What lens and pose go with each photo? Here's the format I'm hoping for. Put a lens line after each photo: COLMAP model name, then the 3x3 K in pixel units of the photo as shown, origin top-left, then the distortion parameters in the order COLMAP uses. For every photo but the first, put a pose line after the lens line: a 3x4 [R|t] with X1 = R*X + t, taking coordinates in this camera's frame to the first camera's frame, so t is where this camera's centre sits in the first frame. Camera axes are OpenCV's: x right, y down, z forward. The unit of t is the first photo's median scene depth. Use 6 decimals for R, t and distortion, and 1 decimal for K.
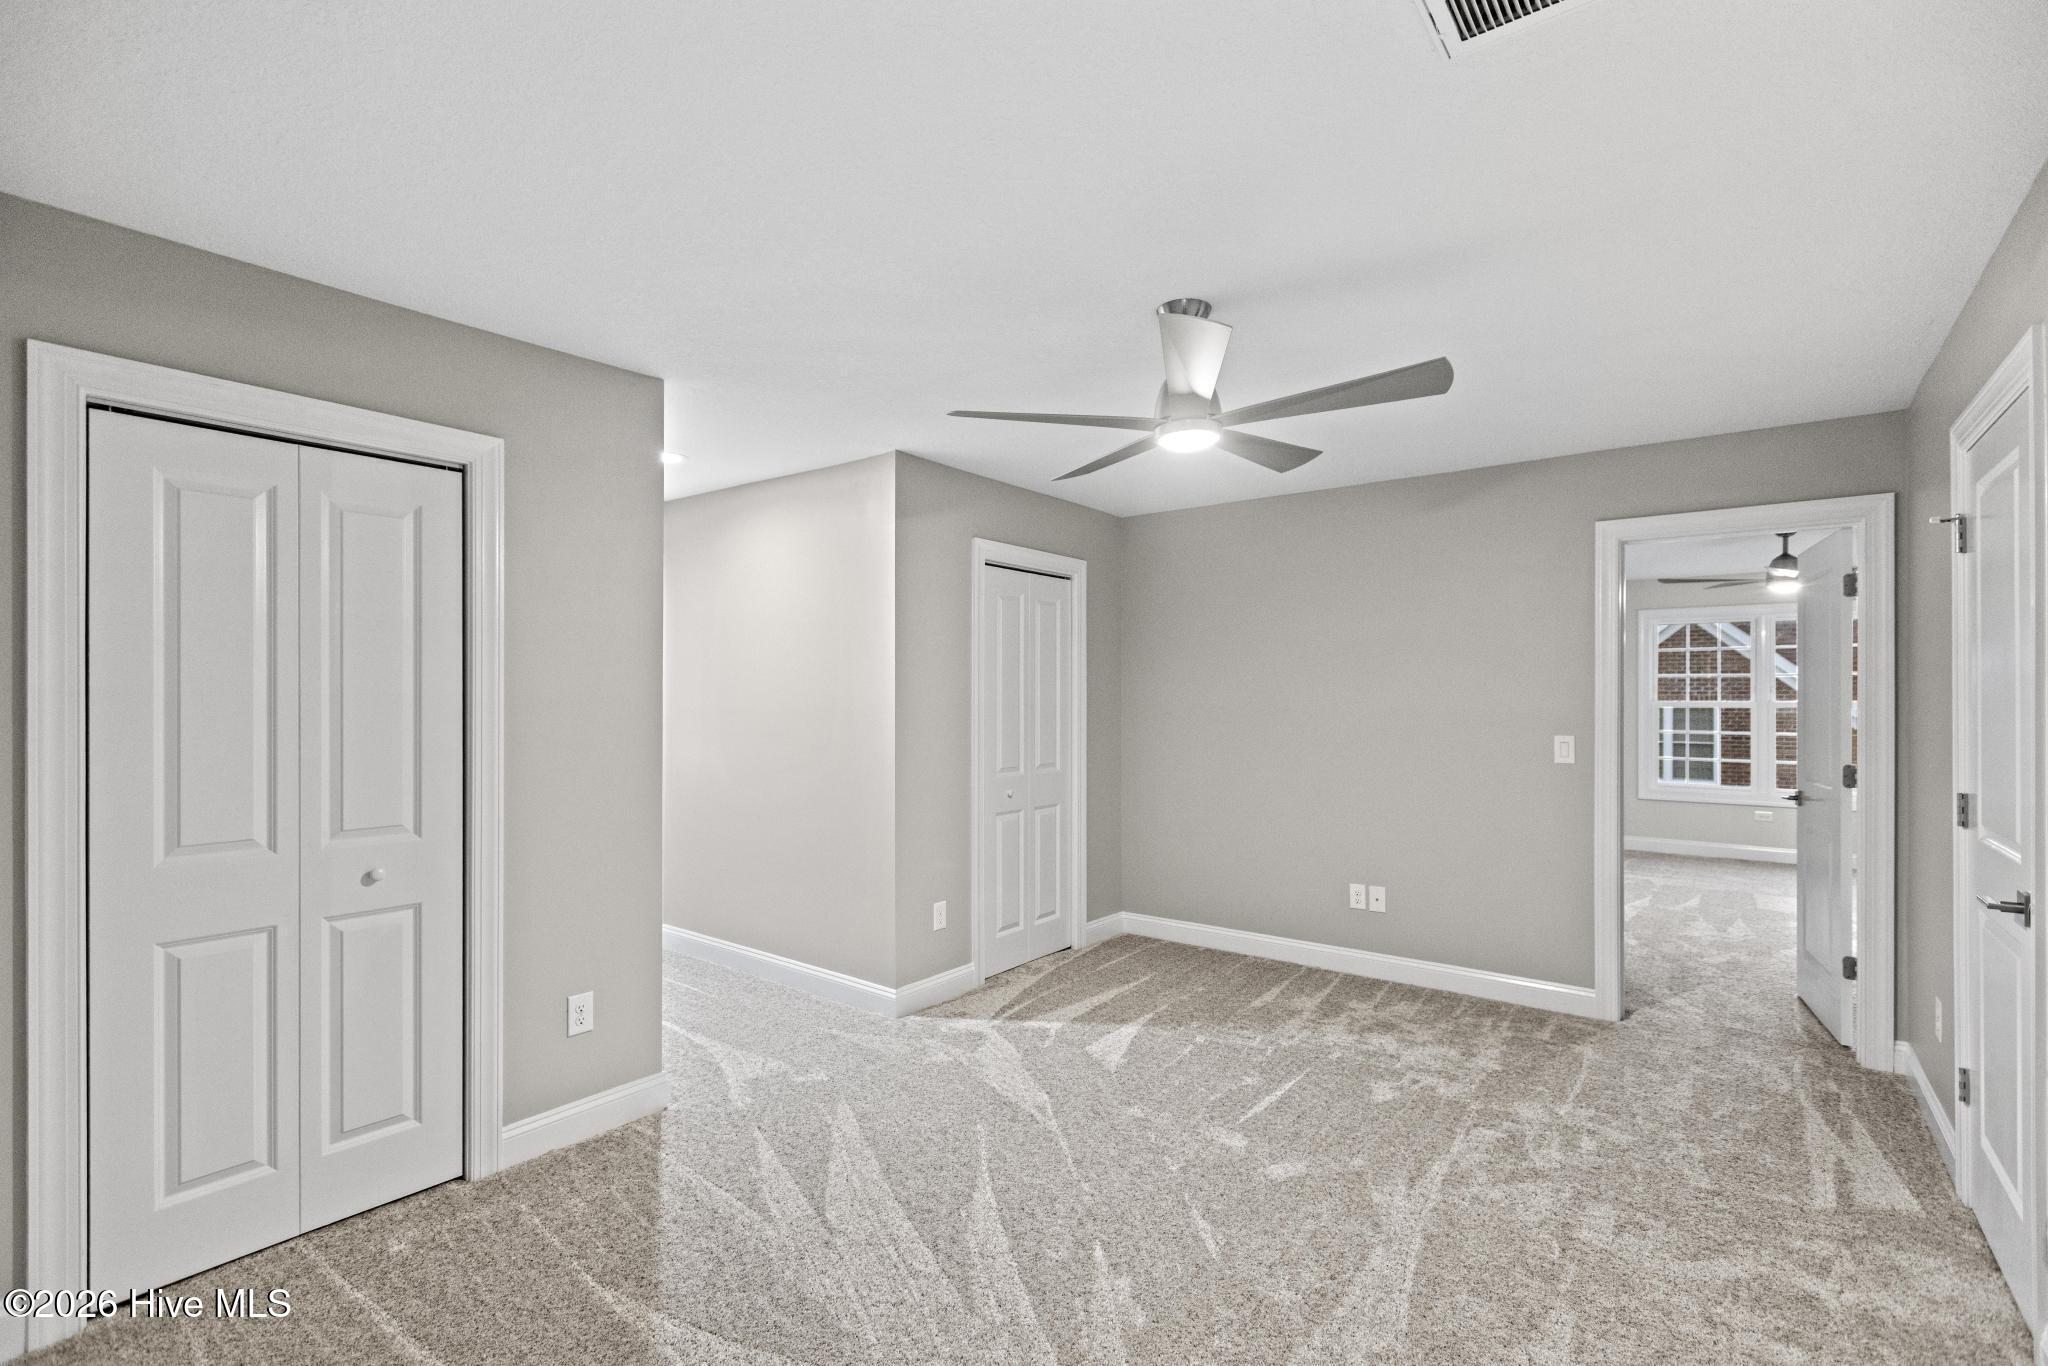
lens RADIAL K [[927.5, 0, 1038.4], [0, 927.5, 691.3], [0, 0, 1]] dist [-0.001327, 0.001937]
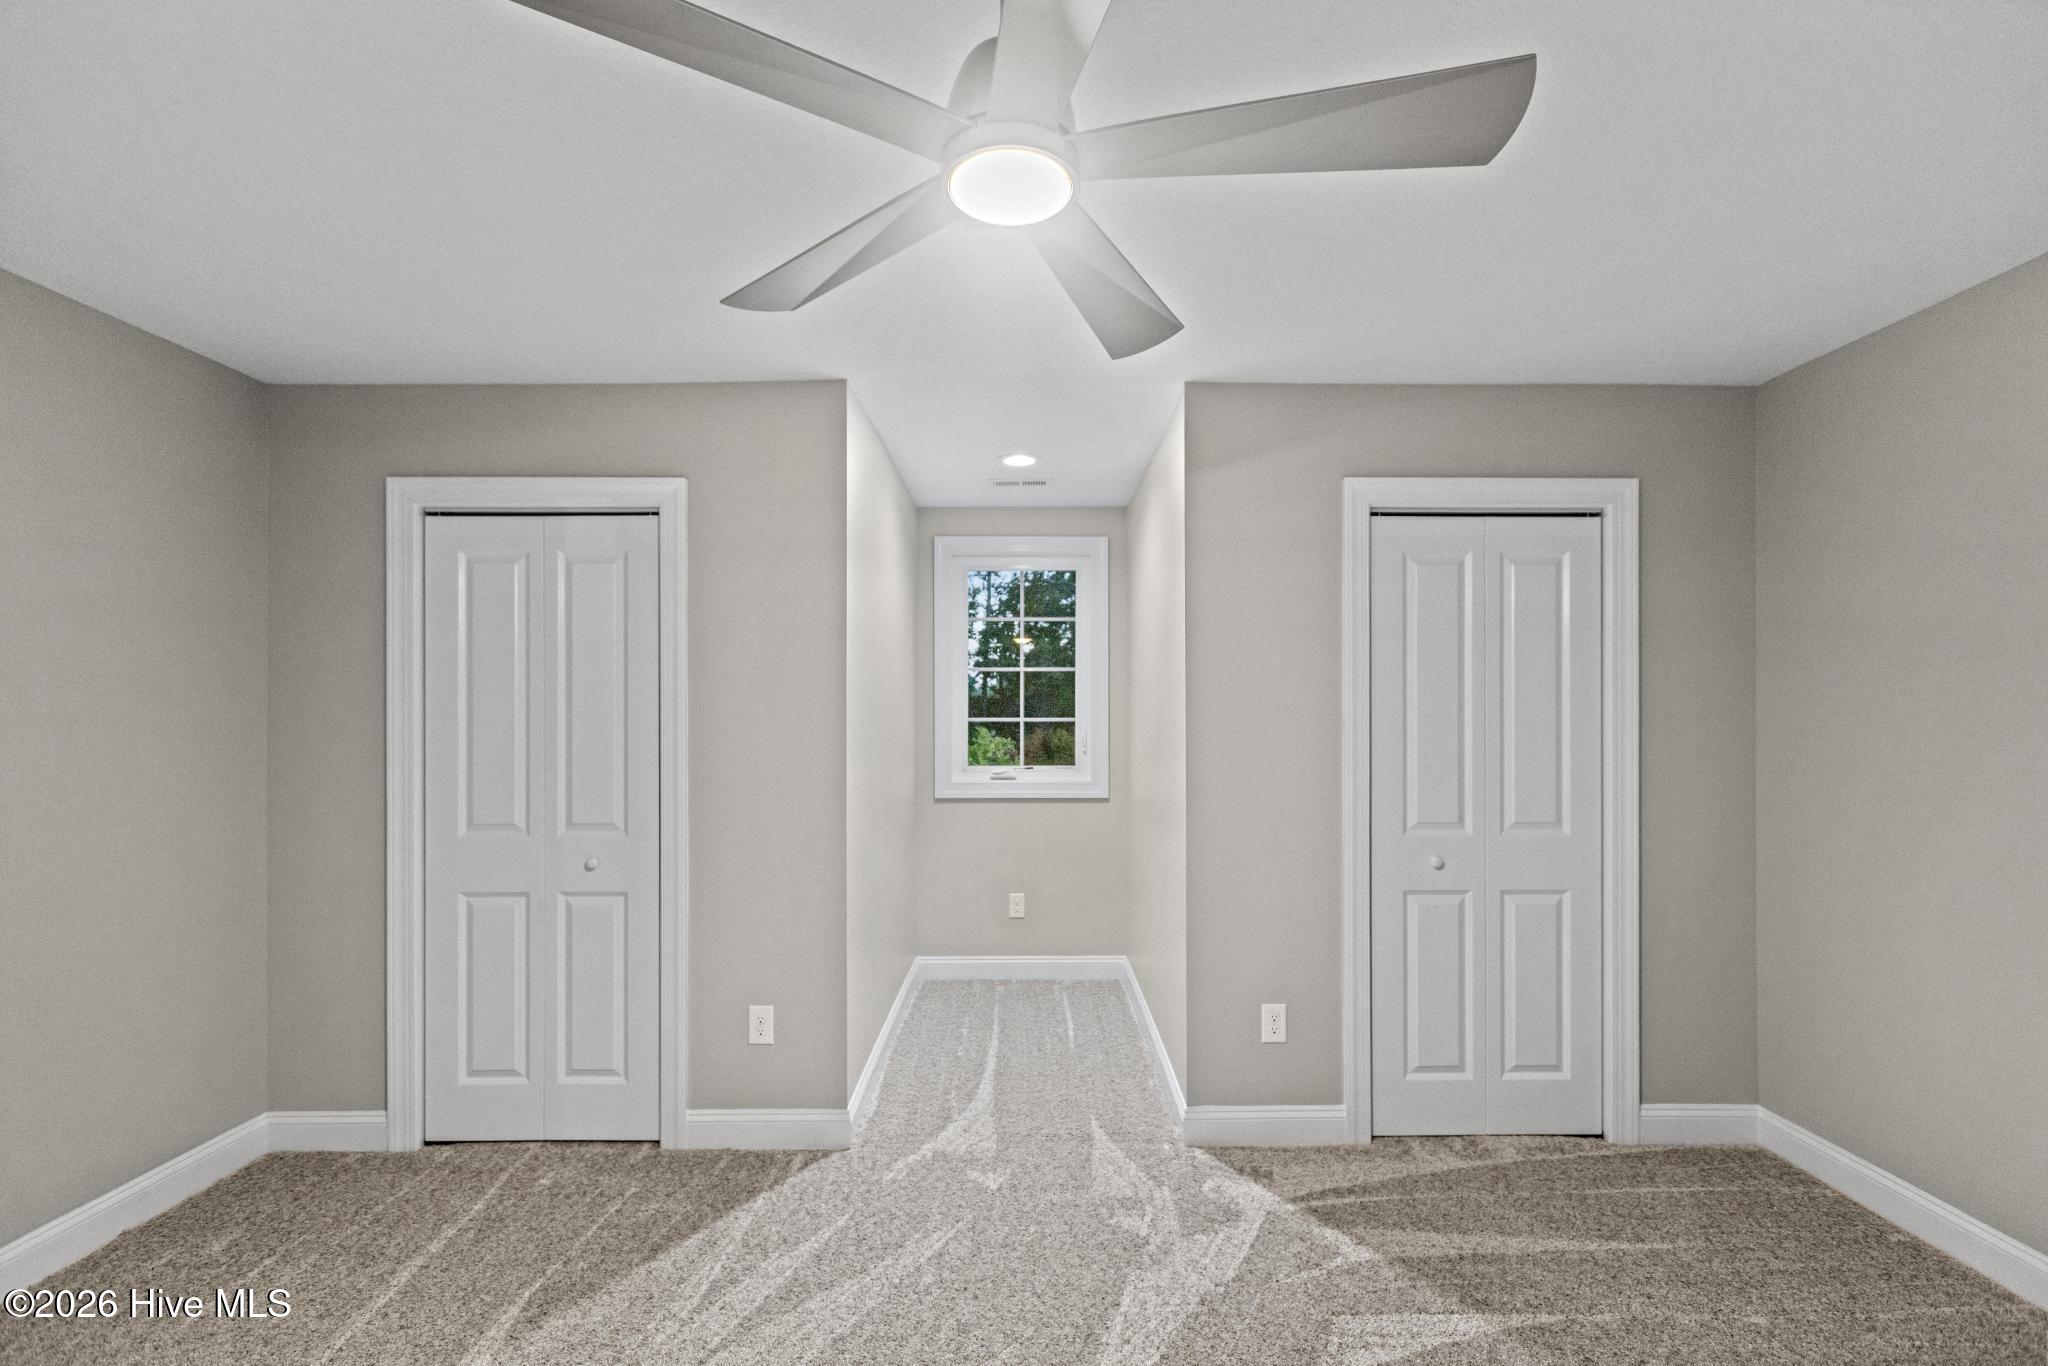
lens RADIAL K [[927.5, 0, 1053.4], [0, 927.5, 711.2], [0, 0, 1]] dist [-0.001327, 0.001937]
pose [[0.609227, 0.002068, -0.792993, 0.381680], [0.005999, 0.999956, 0.007217, -0.002846], [0.792973, -0.009154, 0.609187, 0.474664]]
